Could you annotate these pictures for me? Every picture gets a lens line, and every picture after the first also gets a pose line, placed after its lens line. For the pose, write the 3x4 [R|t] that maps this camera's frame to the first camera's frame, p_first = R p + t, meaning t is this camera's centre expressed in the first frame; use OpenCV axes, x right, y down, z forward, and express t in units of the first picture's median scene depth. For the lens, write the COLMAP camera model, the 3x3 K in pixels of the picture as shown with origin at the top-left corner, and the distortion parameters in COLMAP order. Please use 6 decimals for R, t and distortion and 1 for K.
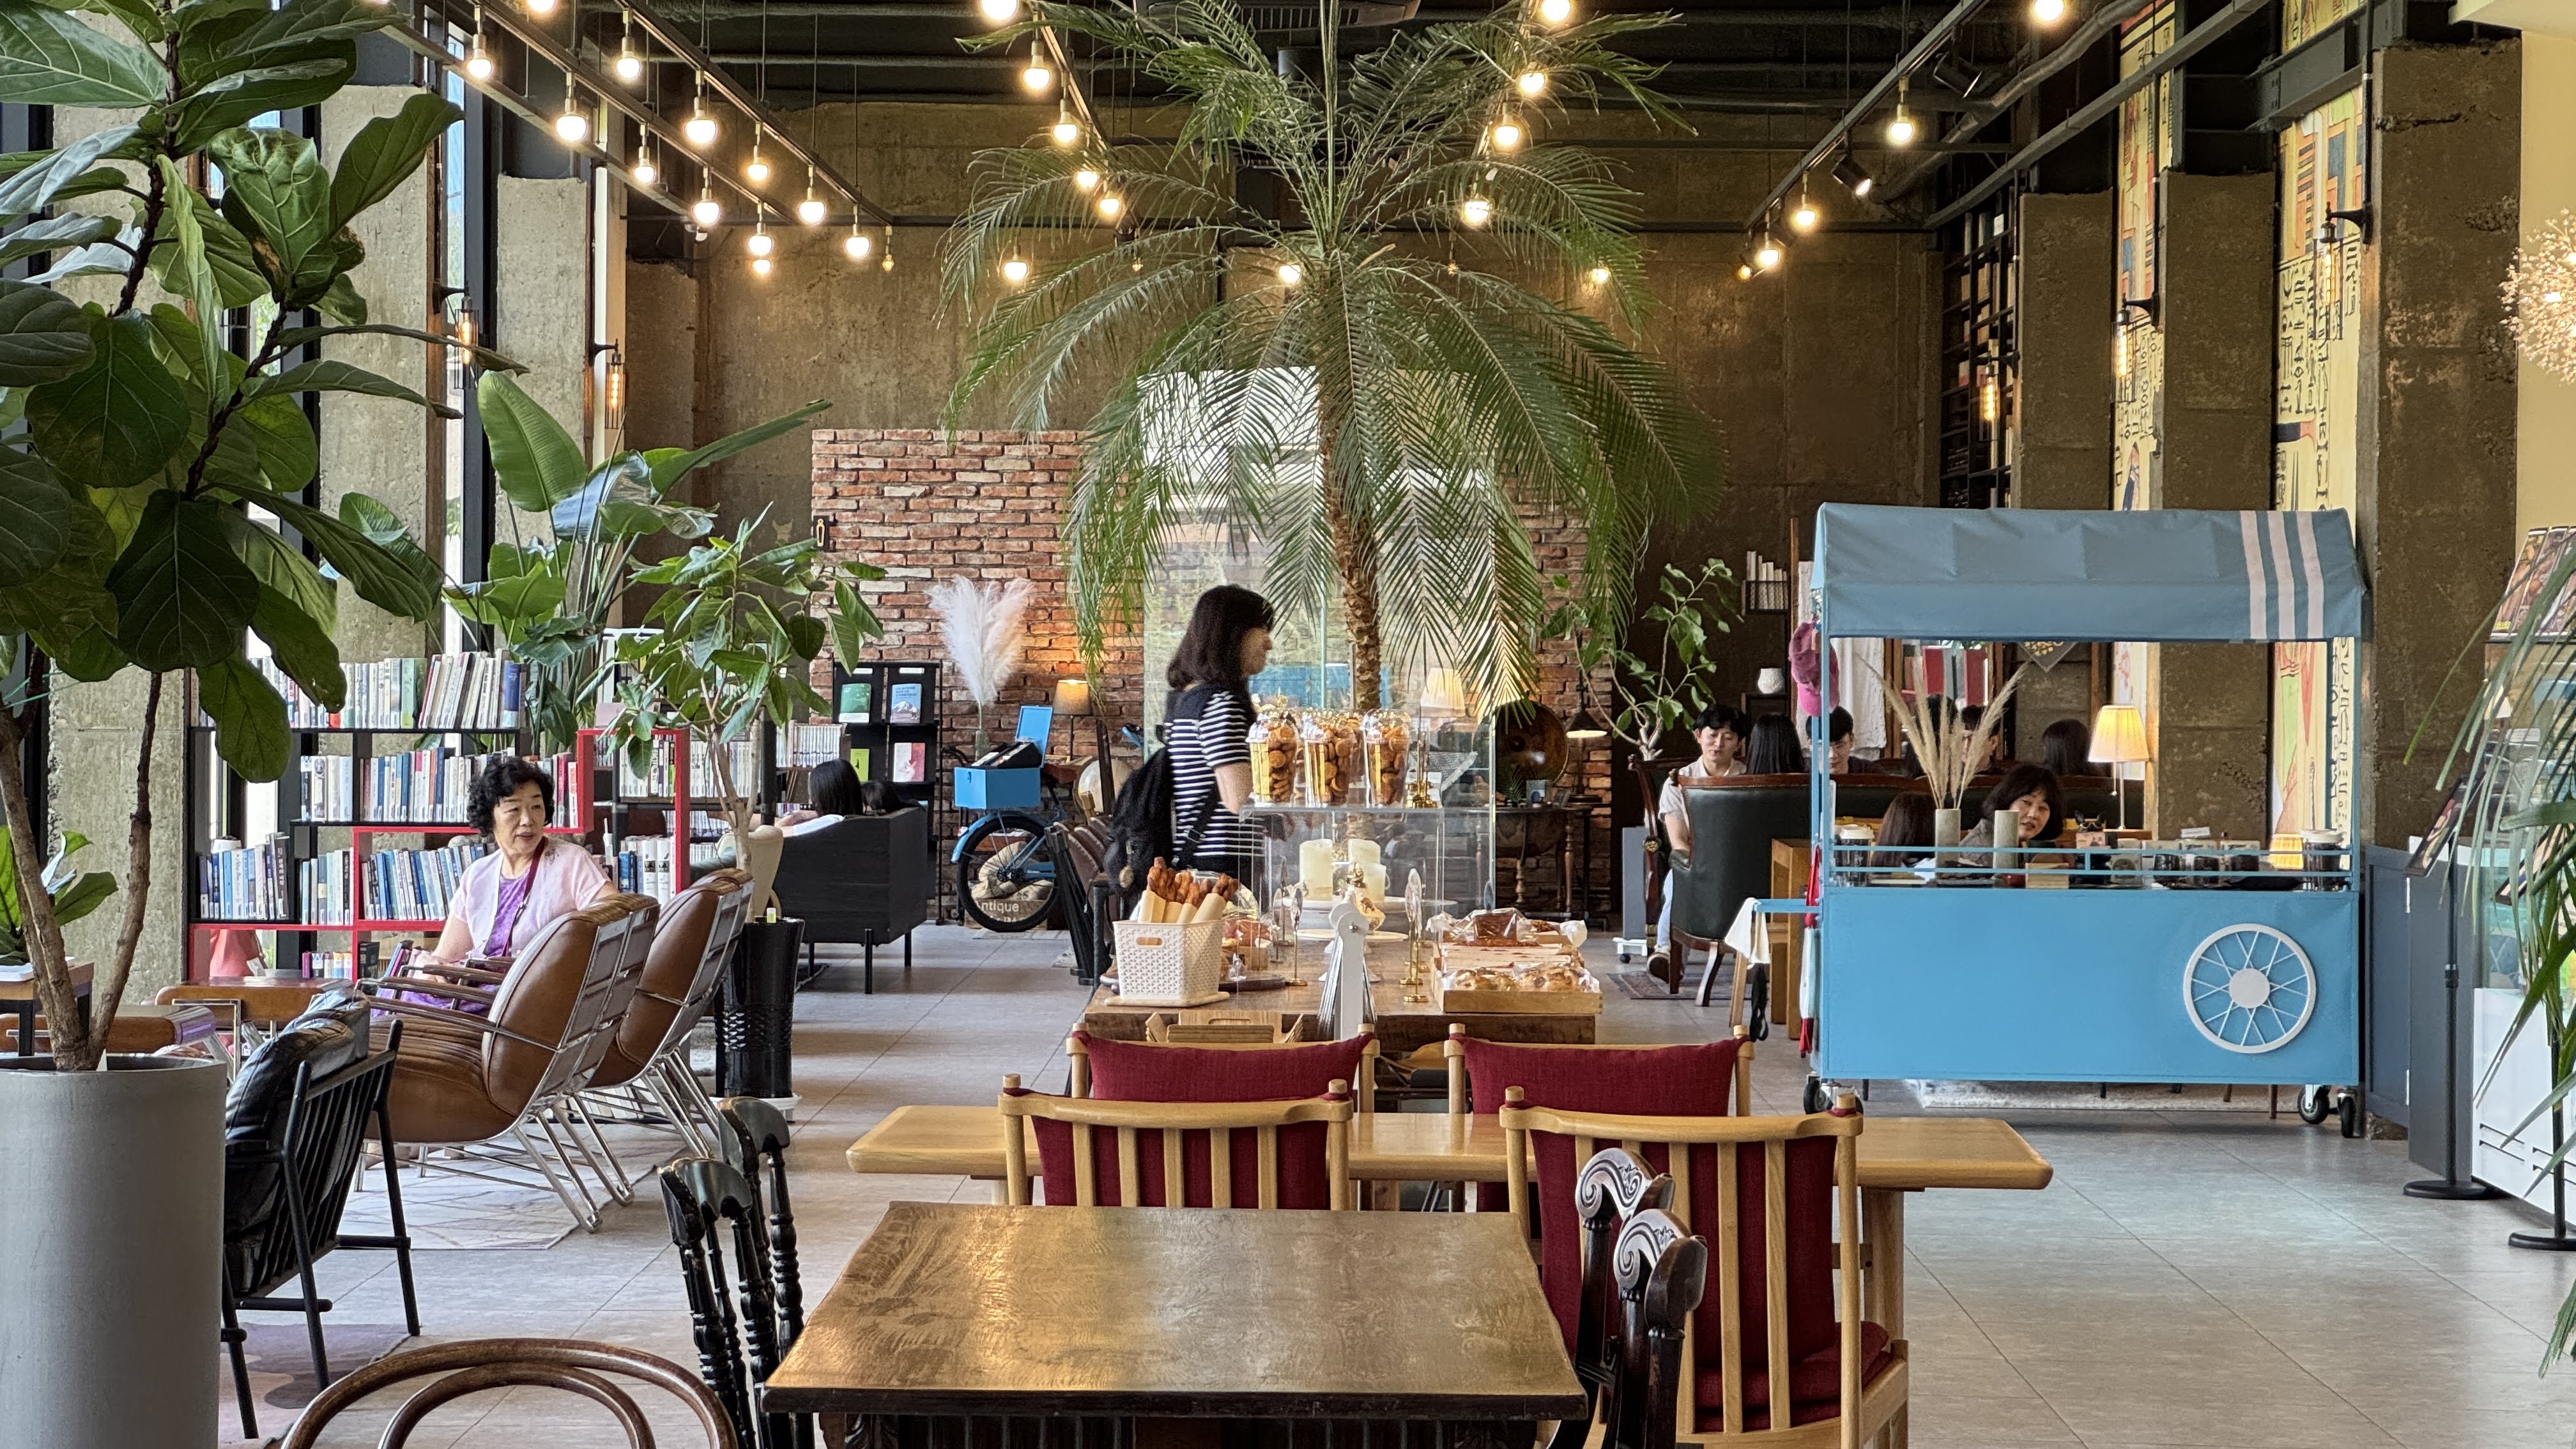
lens RADIAL K [[5873.2, 0, 1288.4], [0, 5873.2, 718.3], [0, 0, 1]] dist [0.108365, 0.000000]
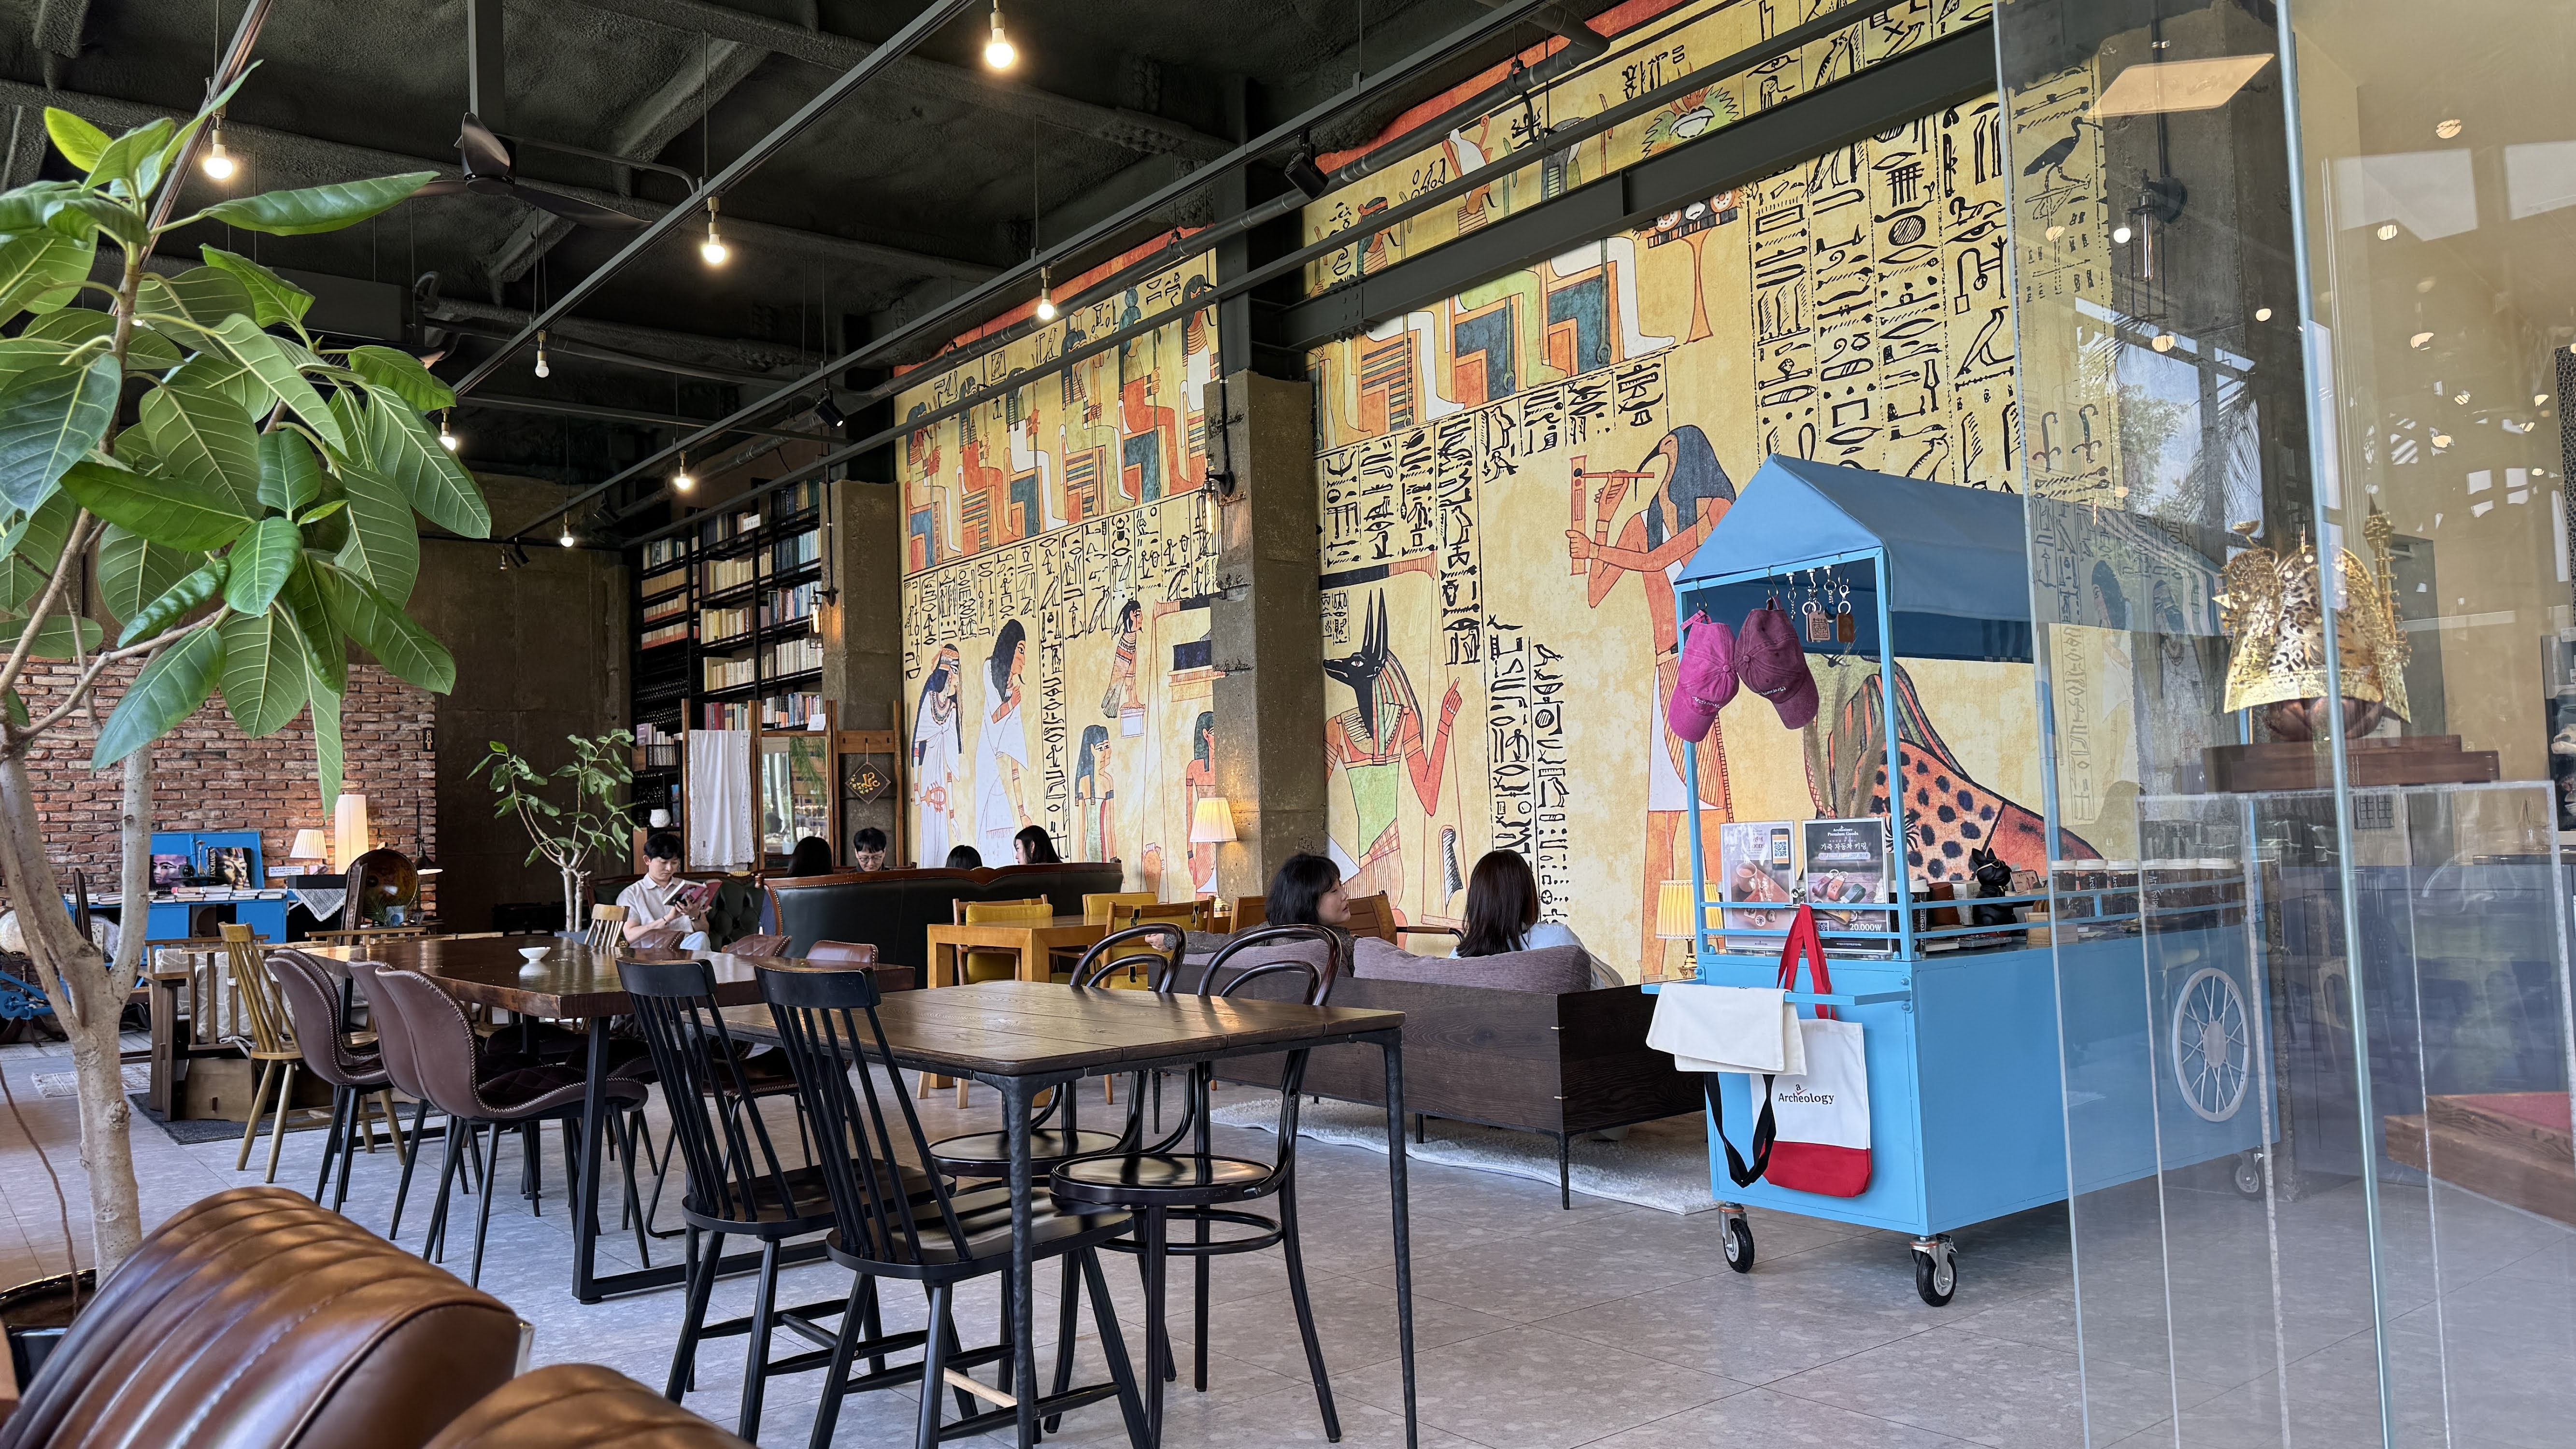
lens RADIAL K [[1837.9, 0, 1290.6], [0, 1837.9, 732.0], [0, 0, 1]] dist [0.109910, -0.008162]
pose [[0.790121, 0.001580, 0.612949, -0.105532], [0.045614, 0.997072, -0.061369, 0.010938], [-0.611252, 0.076448, 0.787735, 0.869110]]
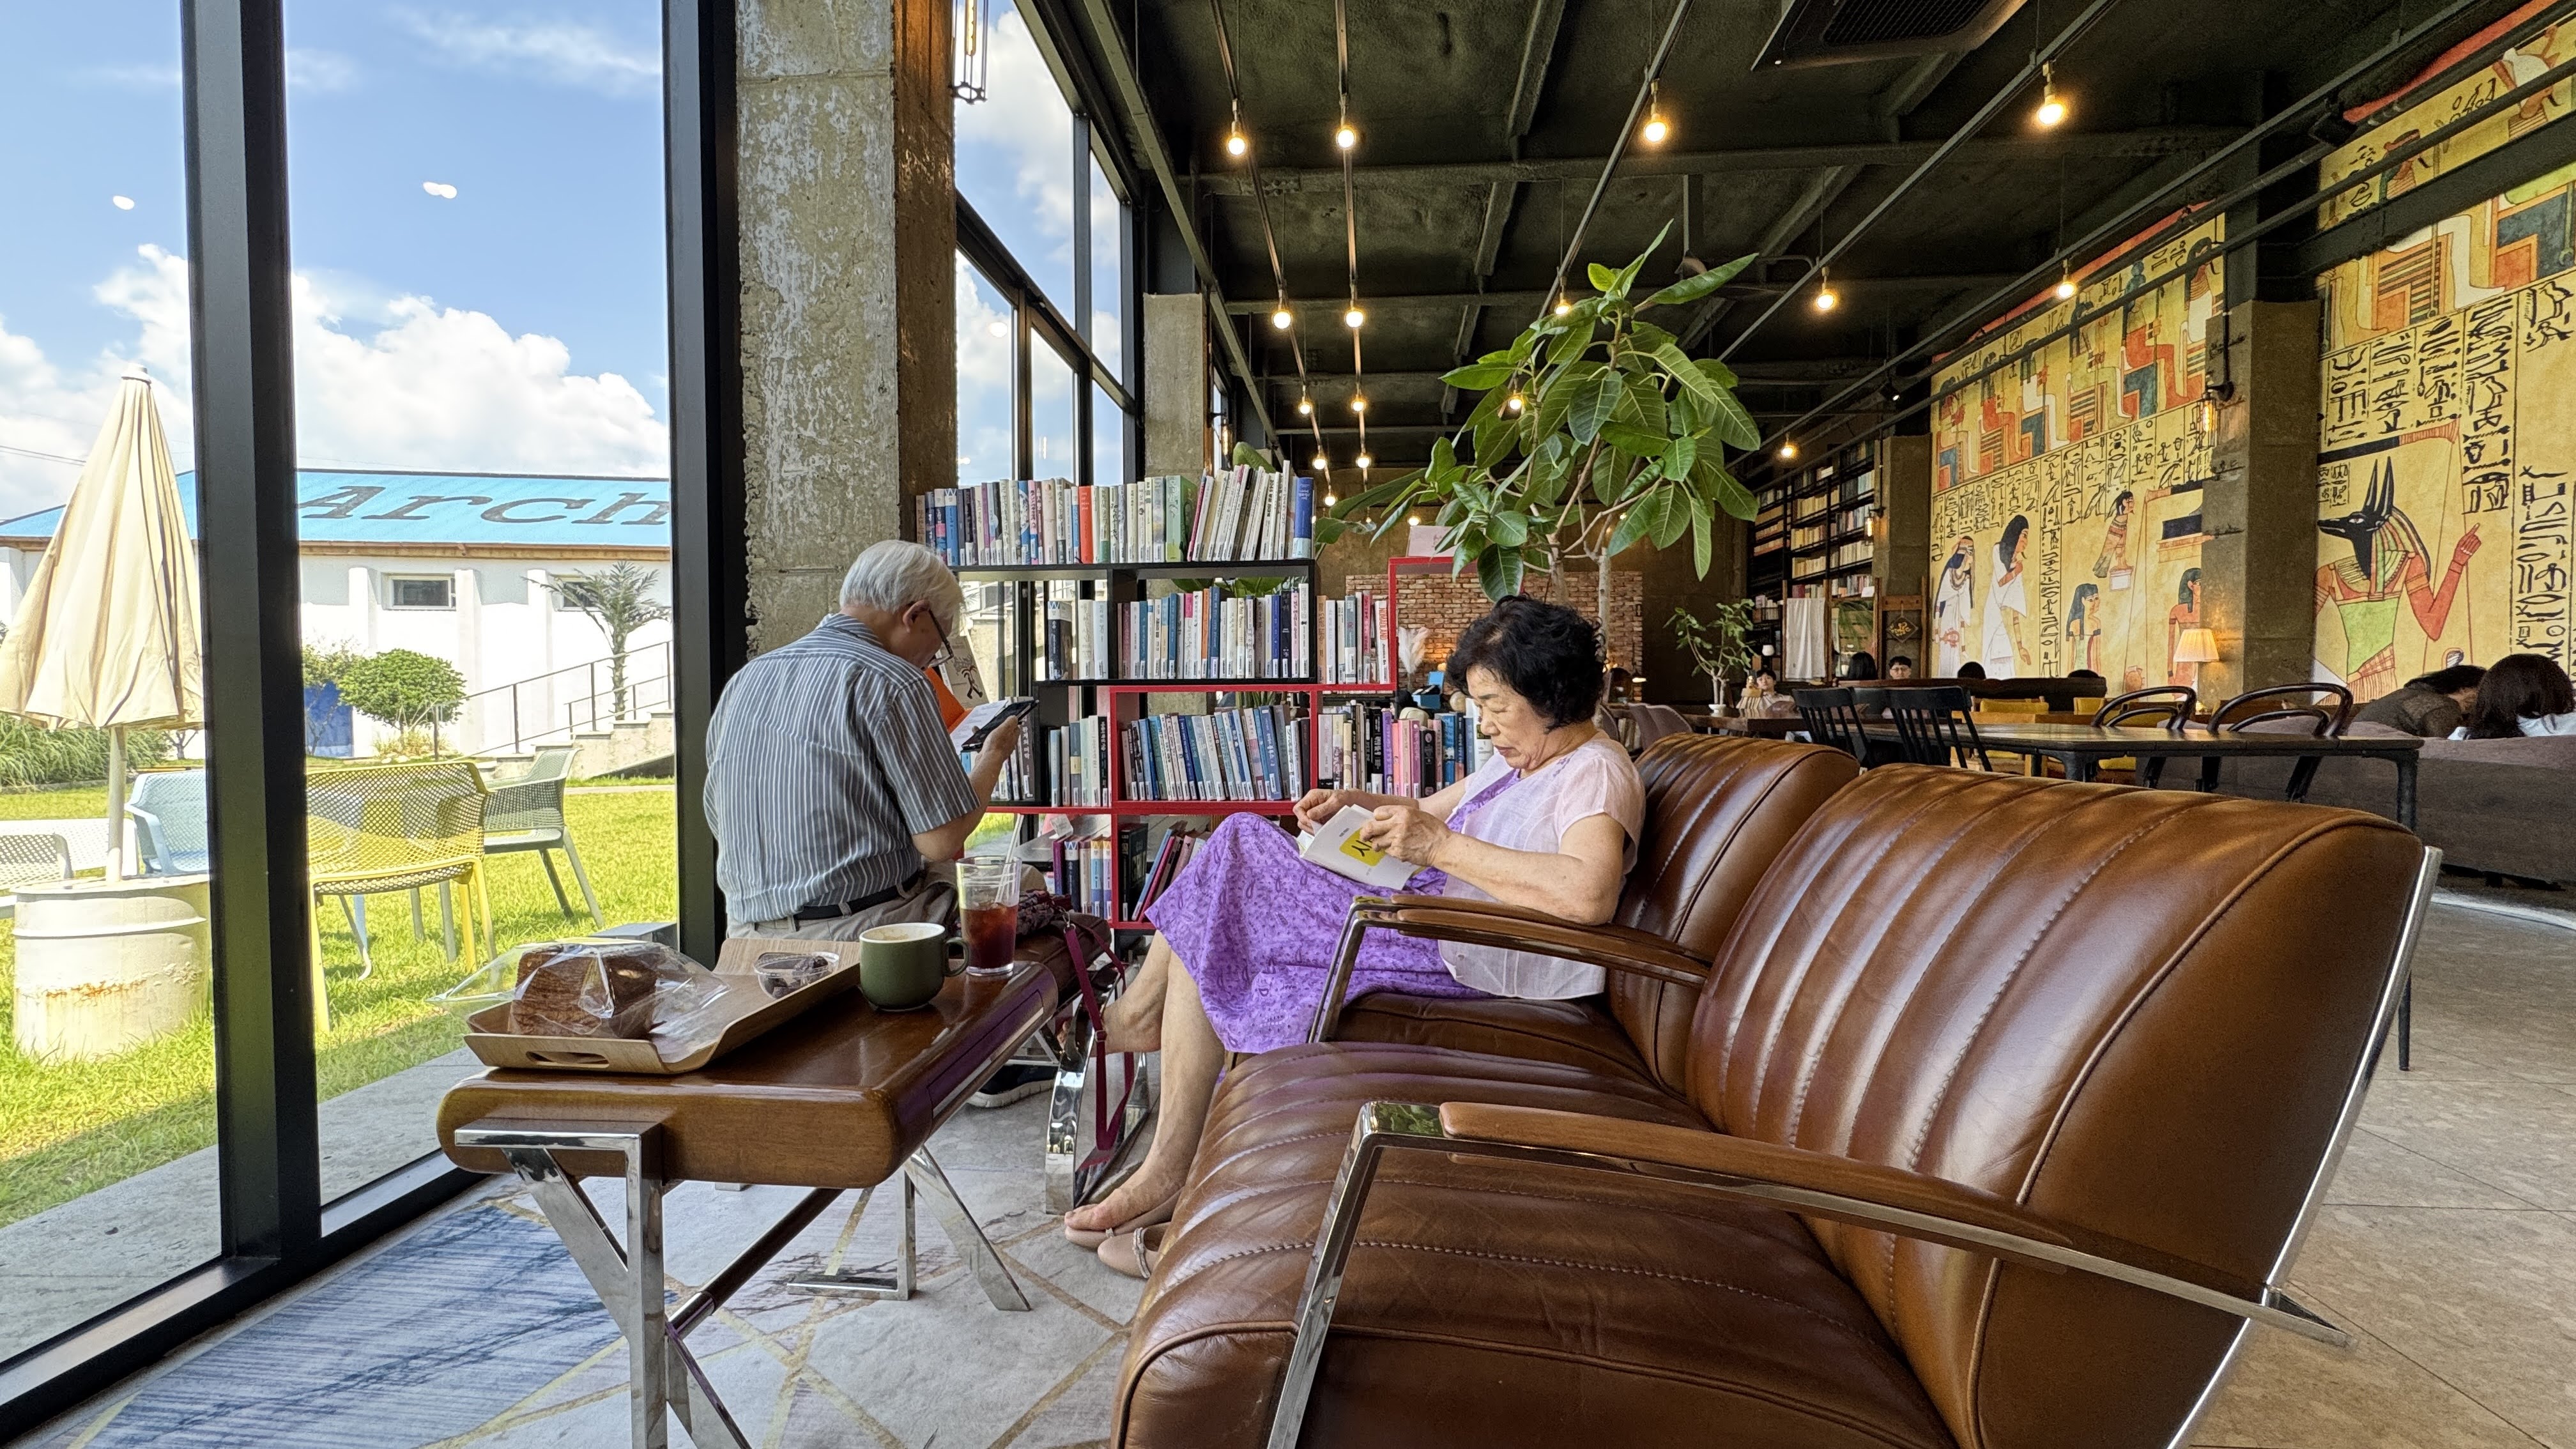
lens RADIAL K [[1054.1, 0, 1281.3], [0, 1054.1, 718.8], [0, 0, 1]] dist [0.007922, -0.000366]
pose [[0.996525, -0.012199, -0.082396, -0.123279], [0.013214, 0.999843, 0.011781, 0.021495], [0.082240, -0.012829, 0.996530, 0.856102]]
